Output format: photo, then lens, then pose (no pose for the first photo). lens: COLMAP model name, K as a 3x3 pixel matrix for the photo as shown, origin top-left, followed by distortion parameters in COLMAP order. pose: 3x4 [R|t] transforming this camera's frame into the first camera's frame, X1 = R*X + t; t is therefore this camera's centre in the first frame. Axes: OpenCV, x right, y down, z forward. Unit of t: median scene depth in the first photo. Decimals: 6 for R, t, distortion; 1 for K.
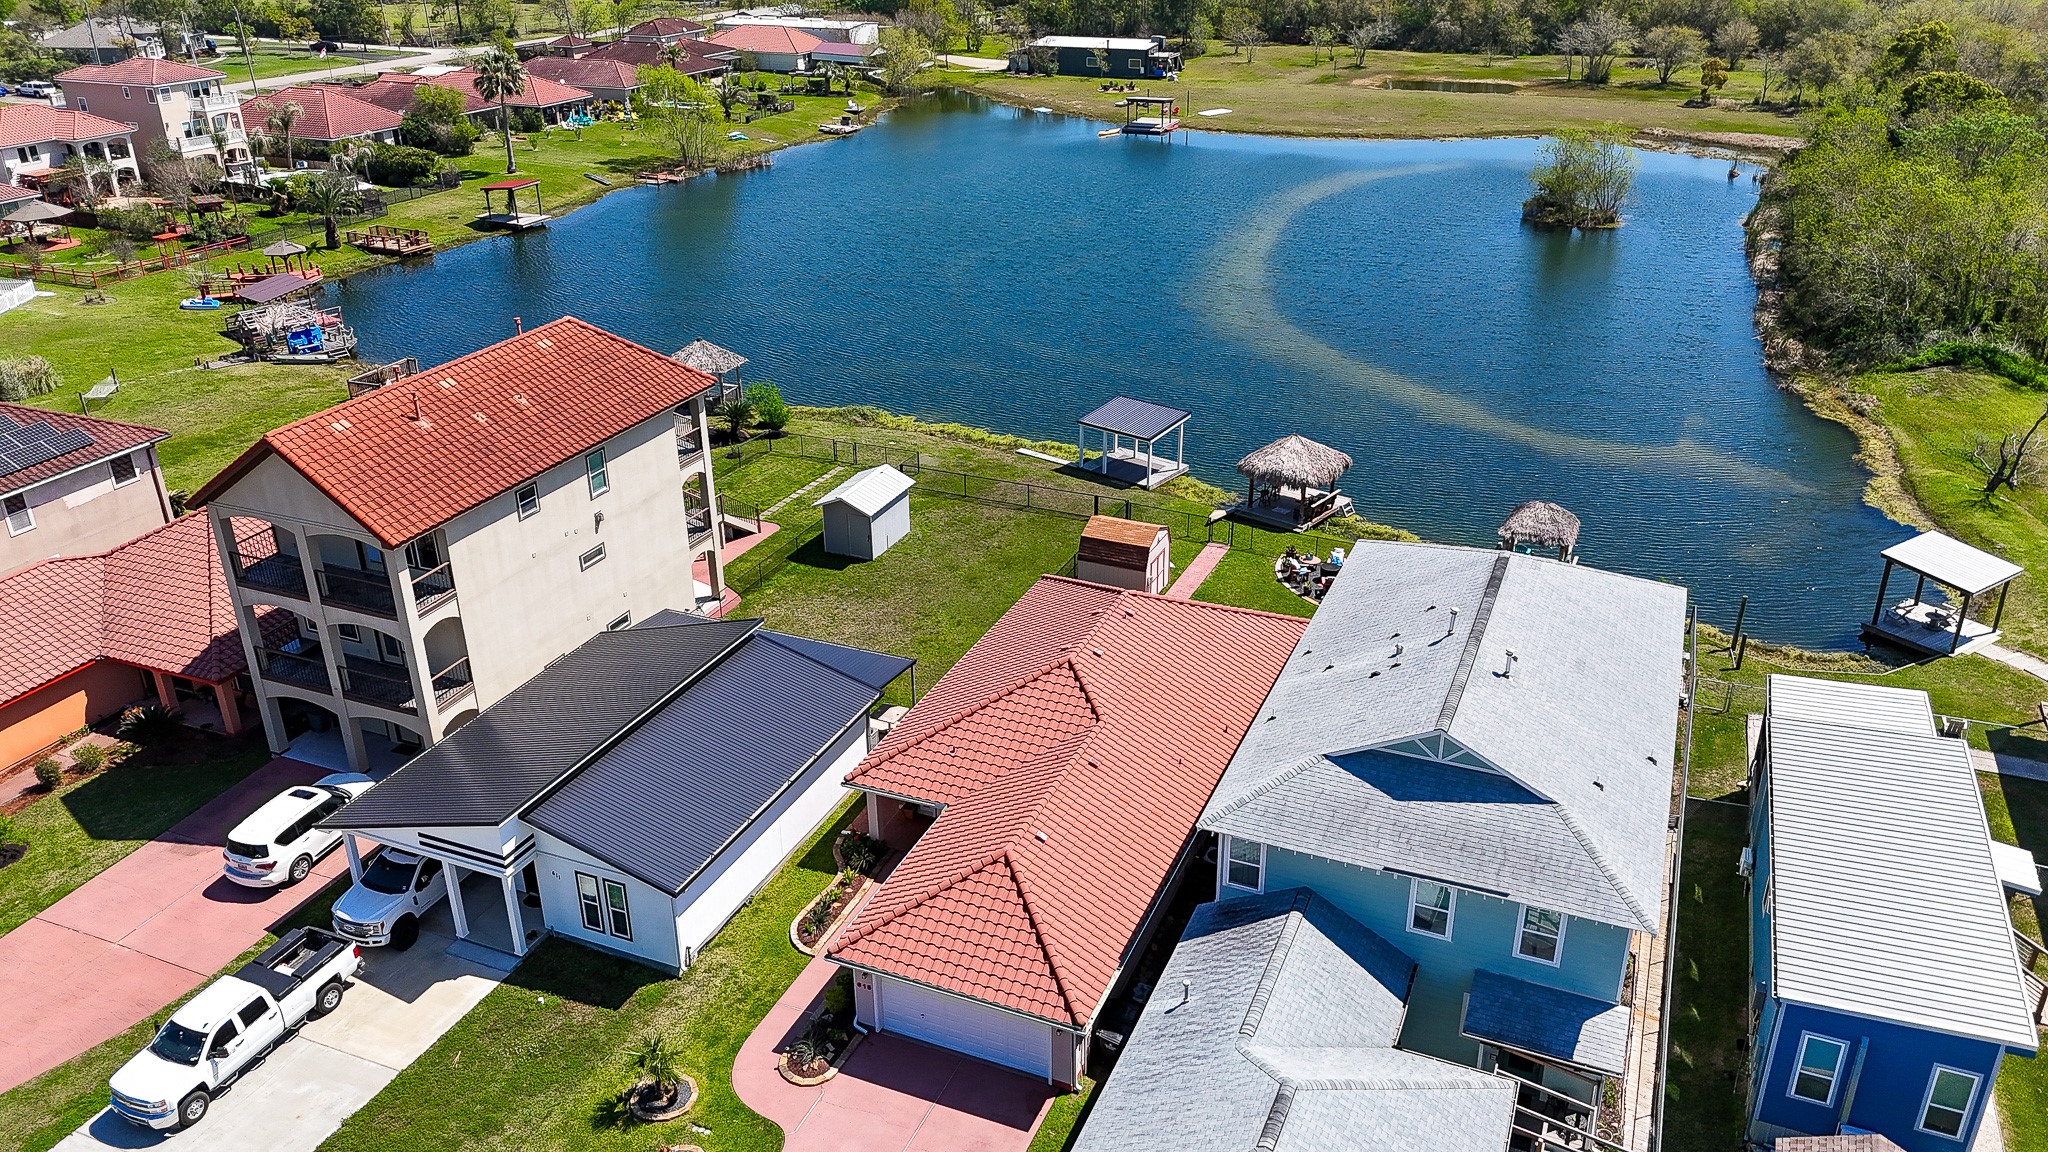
lens RADIAL K [[1500.7, 0, 1024.0], [0, 1500.7, 576.0], [0, 0, 1]] dist [0.089338, -0.099812]
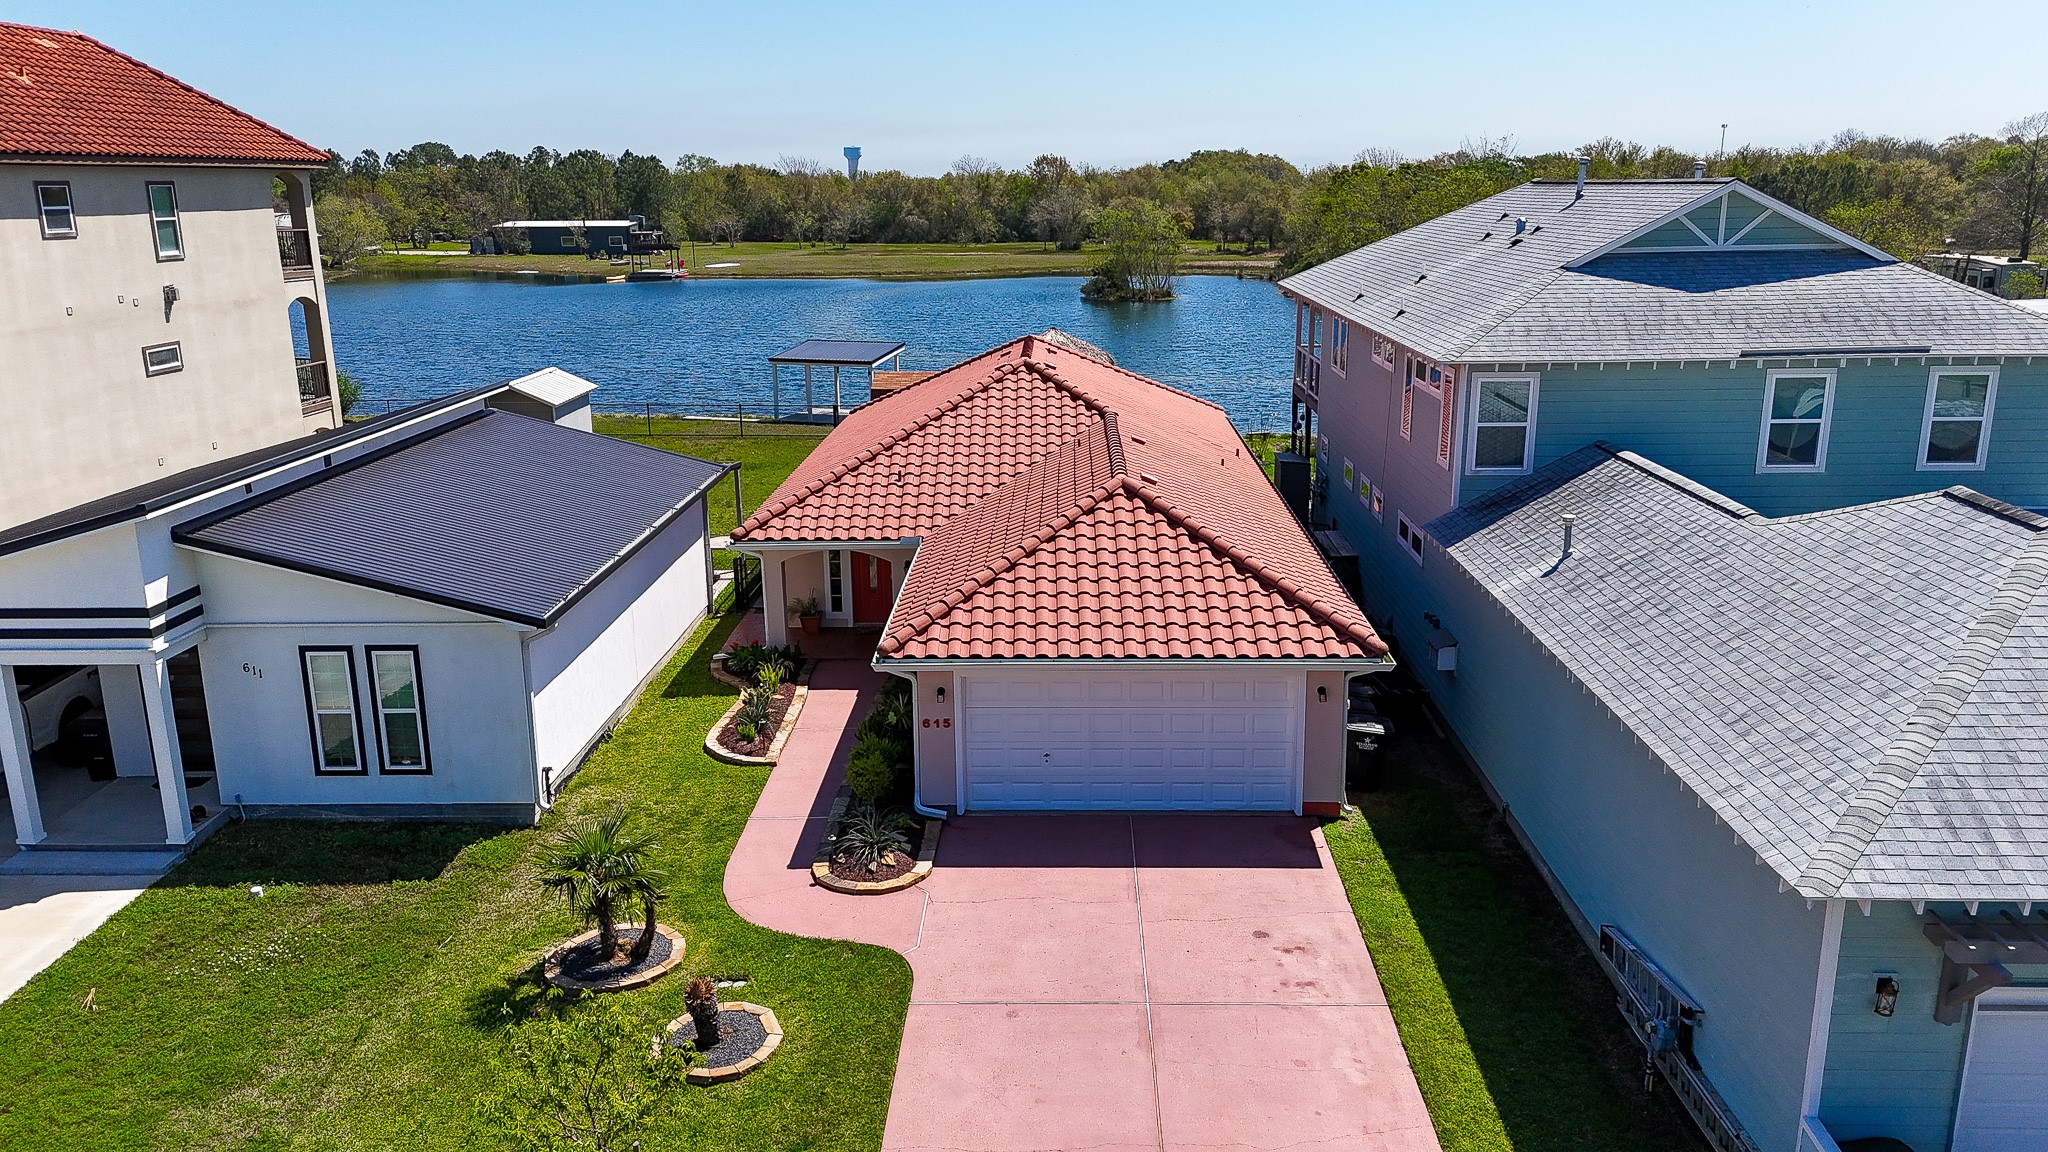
lens RADIAL K [[1500.7, 0, 1024.0], [0, 1500.7, 576.0], [0, 0, 1]] dist [0.089338, -0.099812]
pose [[0.927693, -0.090112, 0.362306, -0.253516], [0.158579, 0.973651, -0.163880, 0.294218], [-0.337992, 0.209485, 0.917539, 0.443169]]
